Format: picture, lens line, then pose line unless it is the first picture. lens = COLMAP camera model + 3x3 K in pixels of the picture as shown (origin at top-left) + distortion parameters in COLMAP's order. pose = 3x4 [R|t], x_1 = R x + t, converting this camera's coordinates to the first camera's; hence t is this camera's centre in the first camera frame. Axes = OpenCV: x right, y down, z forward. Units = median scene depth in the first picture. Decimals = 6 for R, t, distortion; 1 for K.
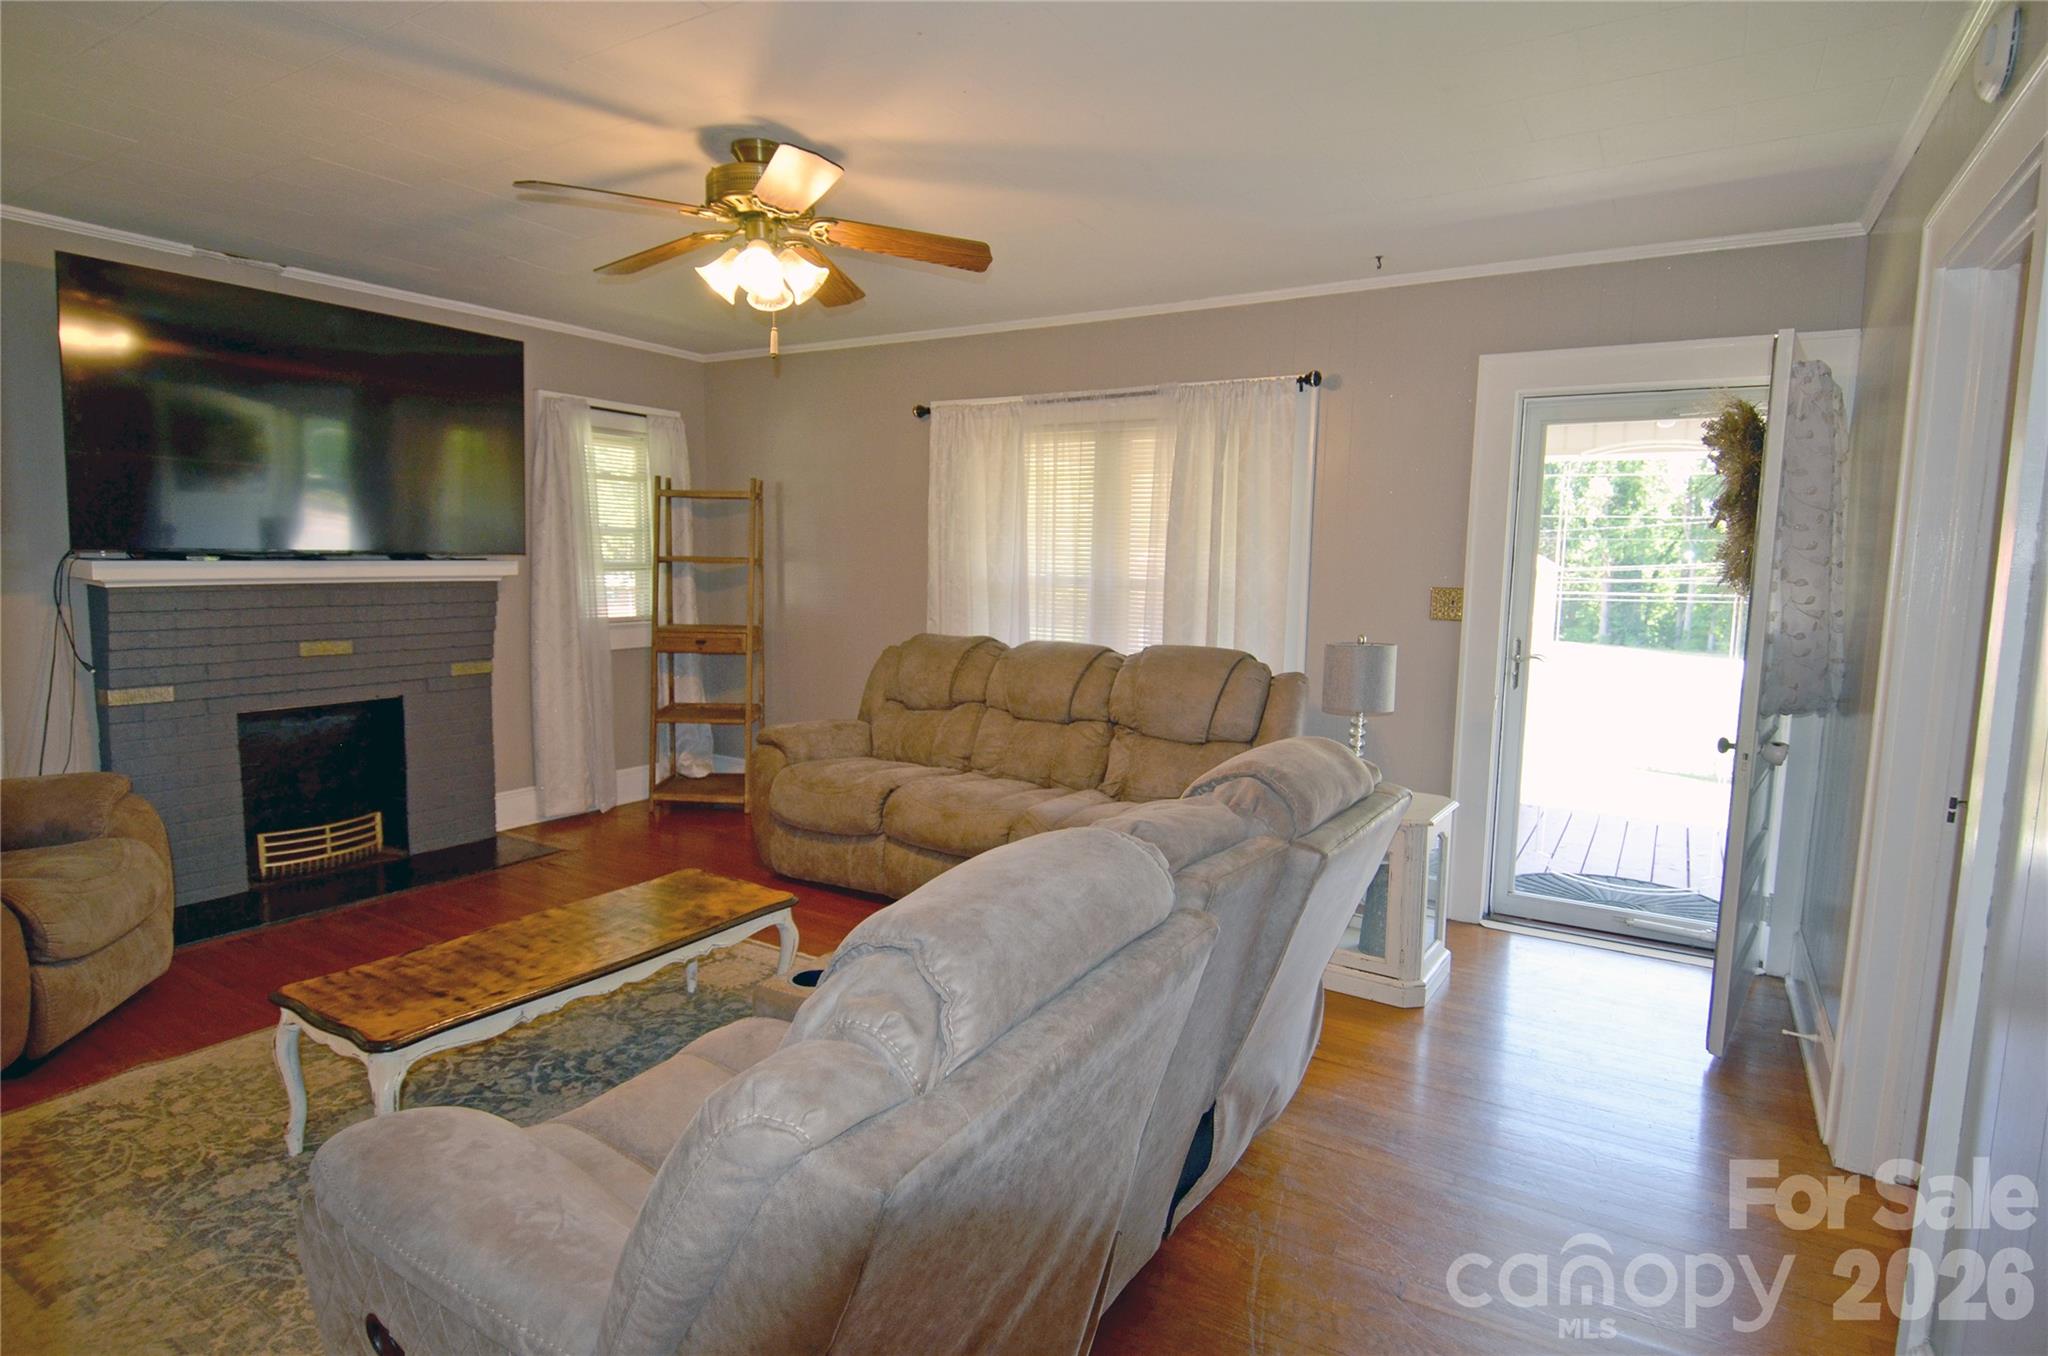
lens RADIAL K [[1062.8, 0, 1022.8], [0, 1062.8, 675.8], [0, 0, 1]] dist [-0.004445, -0.003030]
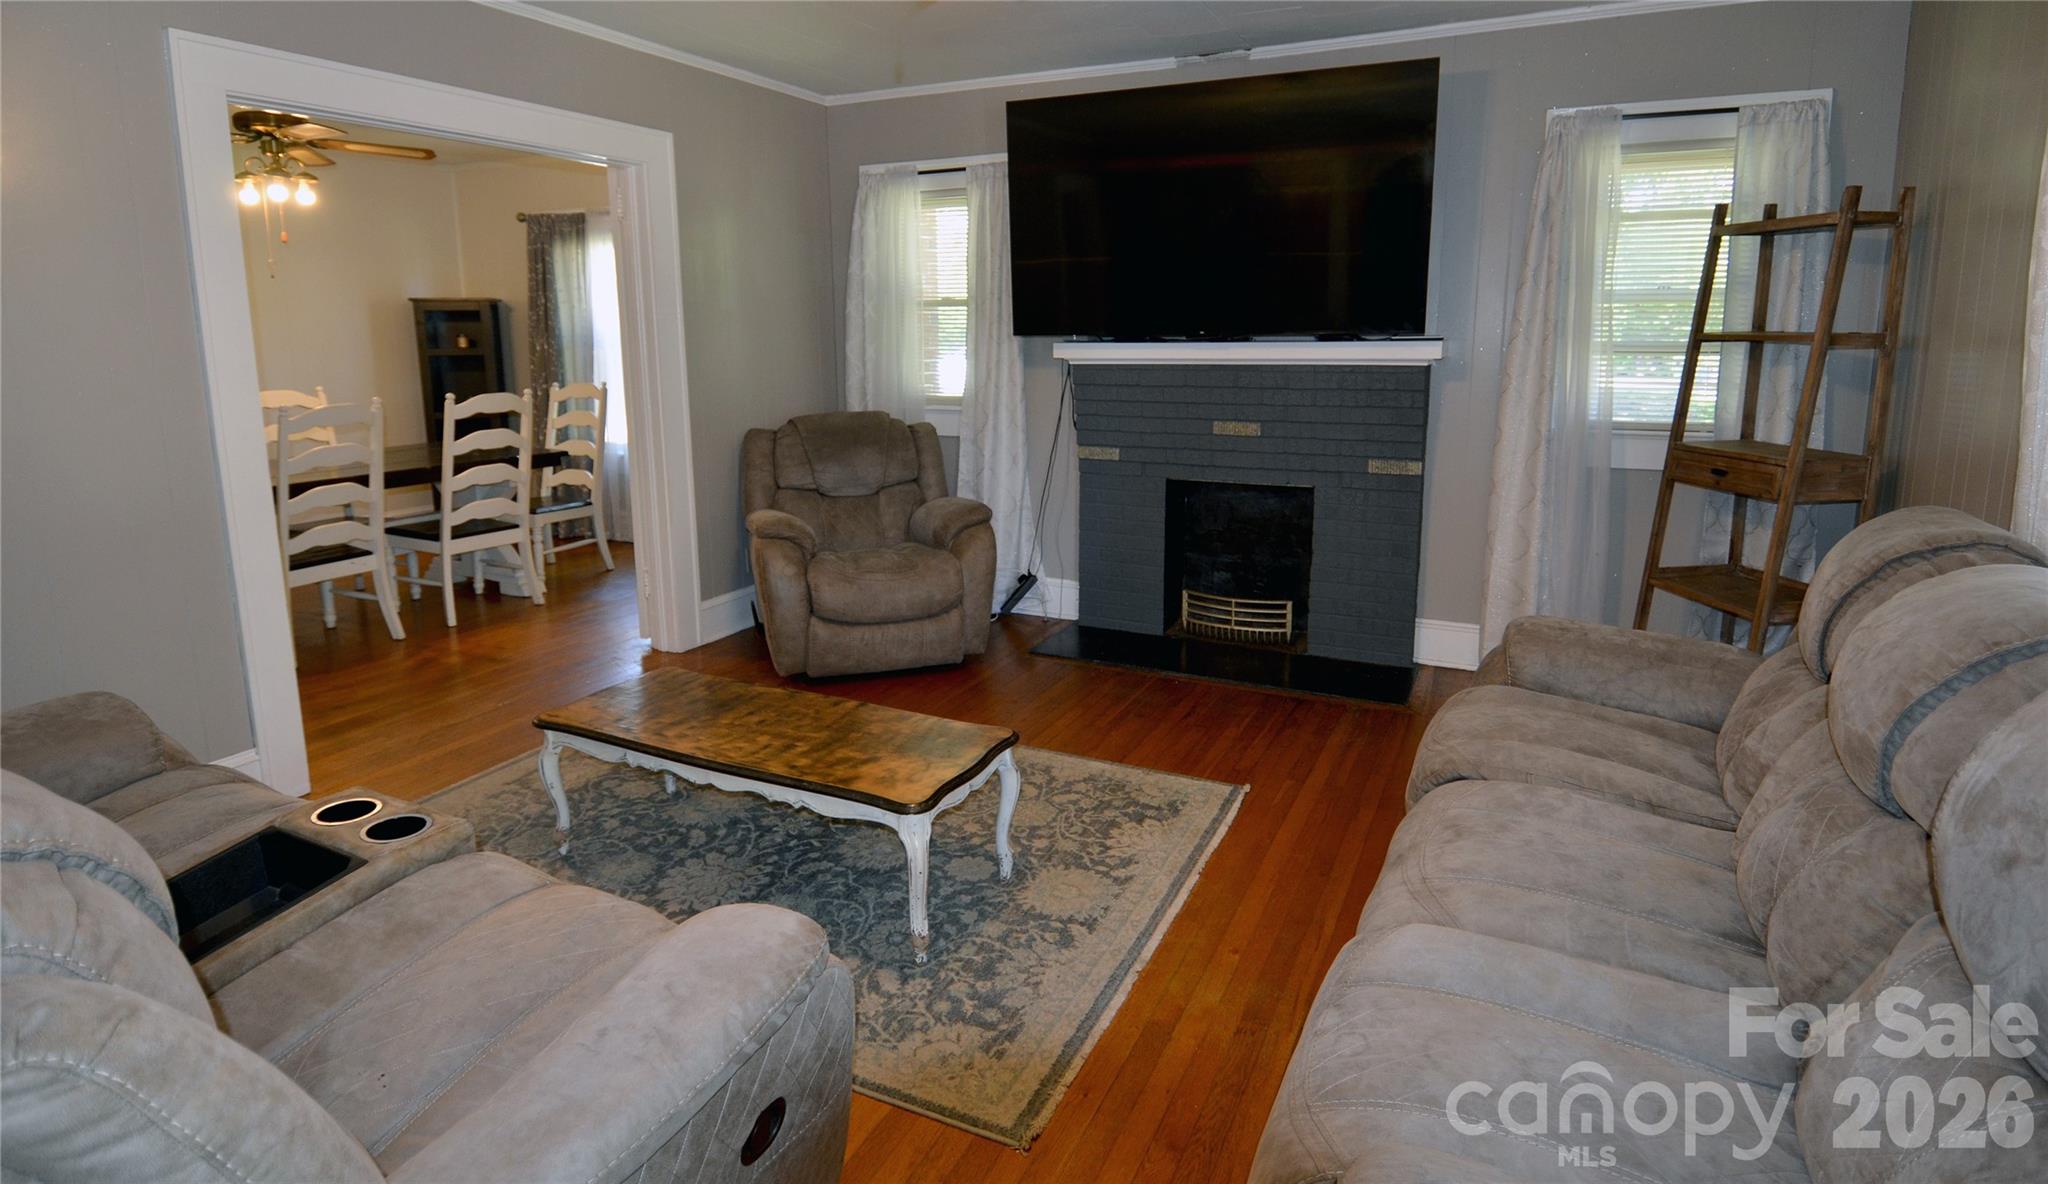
lens RADIAL K [[1059.2, 0, 1019.4], [0, 1059.2, 507.7], [0, 0, 1]] dist [0.003745, -0.001592]
pose [[0.097504, 0.149532, -0.983938, 0.341576], [-0.101436, 0.984993, 0.139640, -0.072956], [0.990052, 0.086192, 0.111209, 0.696717]]
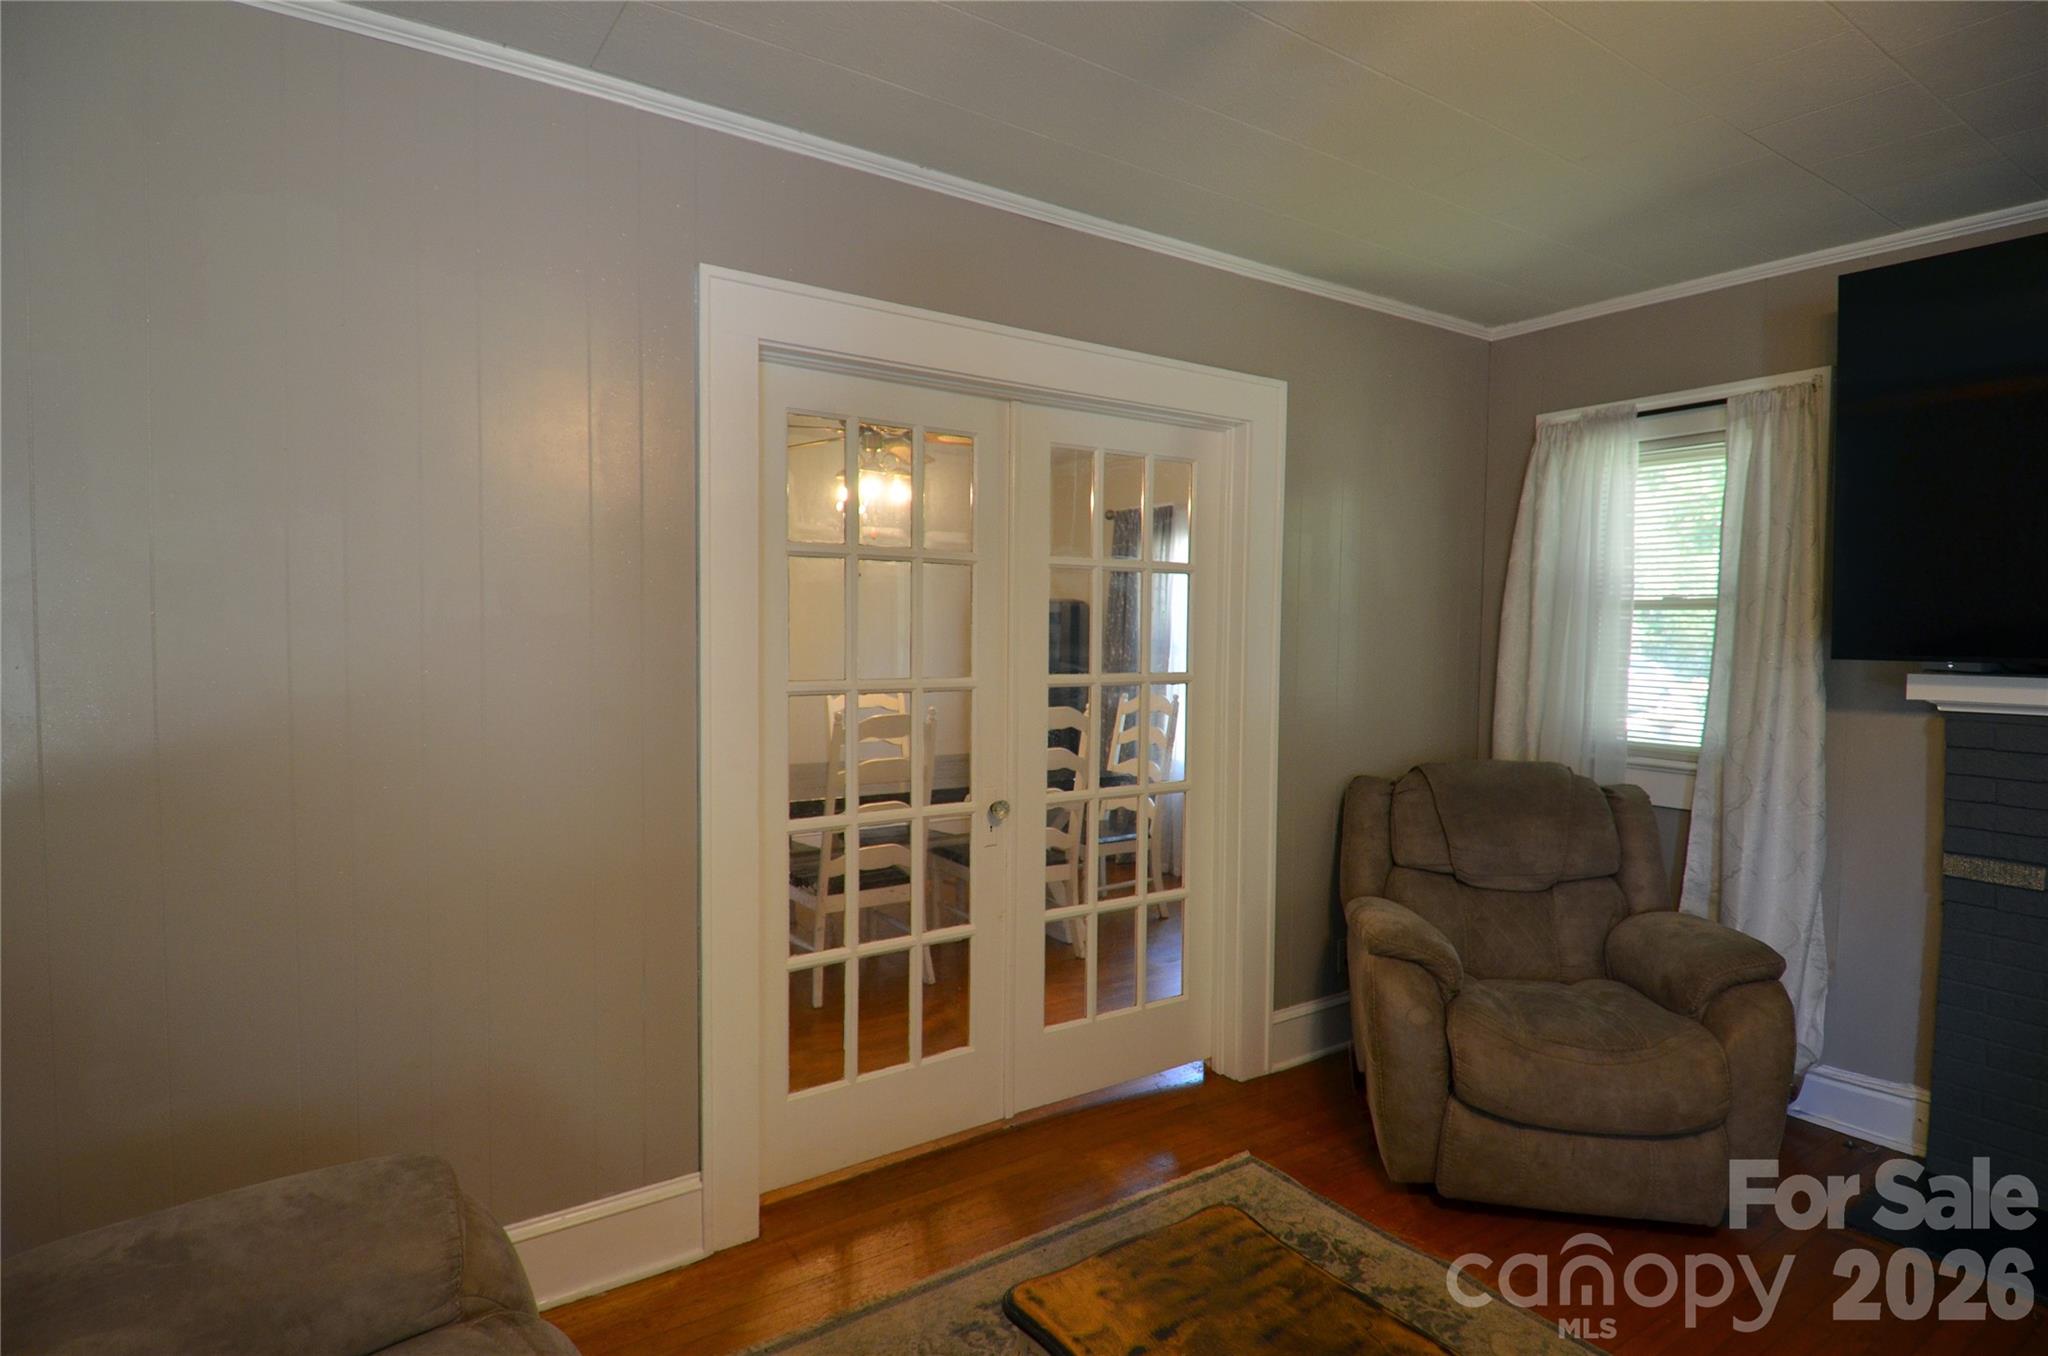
lens RADIAL K [[1062.8, 0, 1026.4], [0, 1062.8, 684.0], [0, 0, 1]] dist [-0.004445, -0.003030]
pose [[-0.407221, 0.025108, -0.912984, 0.036864], [-0.118105, 0.989781, 0.079898, -0.073511], [0.905661, 0.140365, -0.400095, 0.616614]]
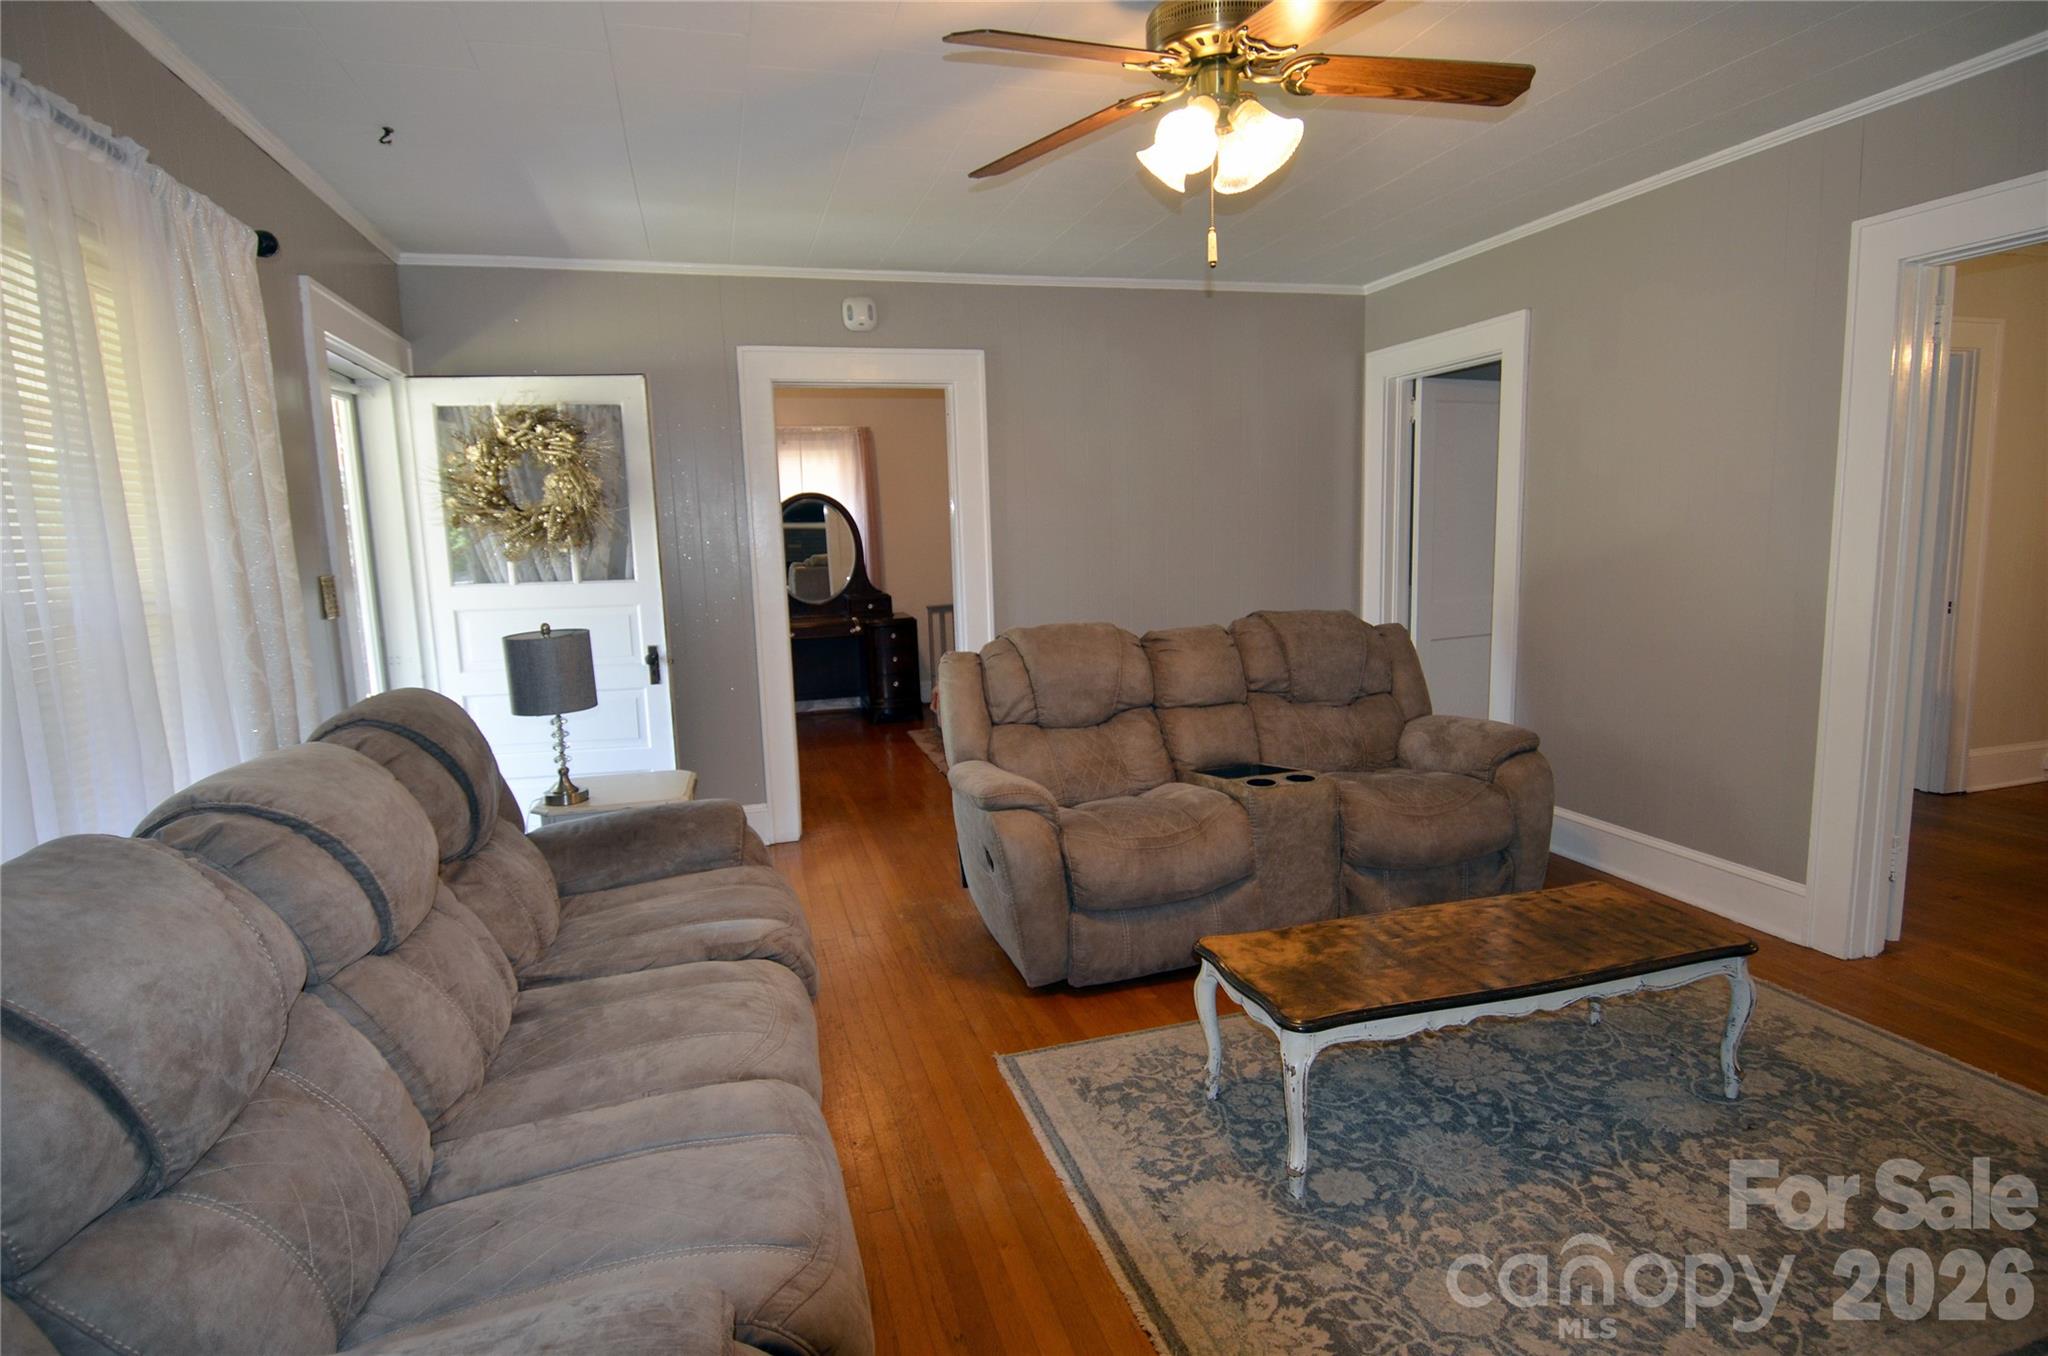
lens RADIAL K [[1062.8, 0, 1019.0], [0, 1062.8, 674.8], [0, 0, 1]] dist [-0.004445, -0.003030]
pose [[-0.740390, -0.087178, 0.666501, -0.459091], [0.092868, 0.968778, 0.229880, -0.137560], [-0.665732, 0.232098, -0.709177, 1.165726]]
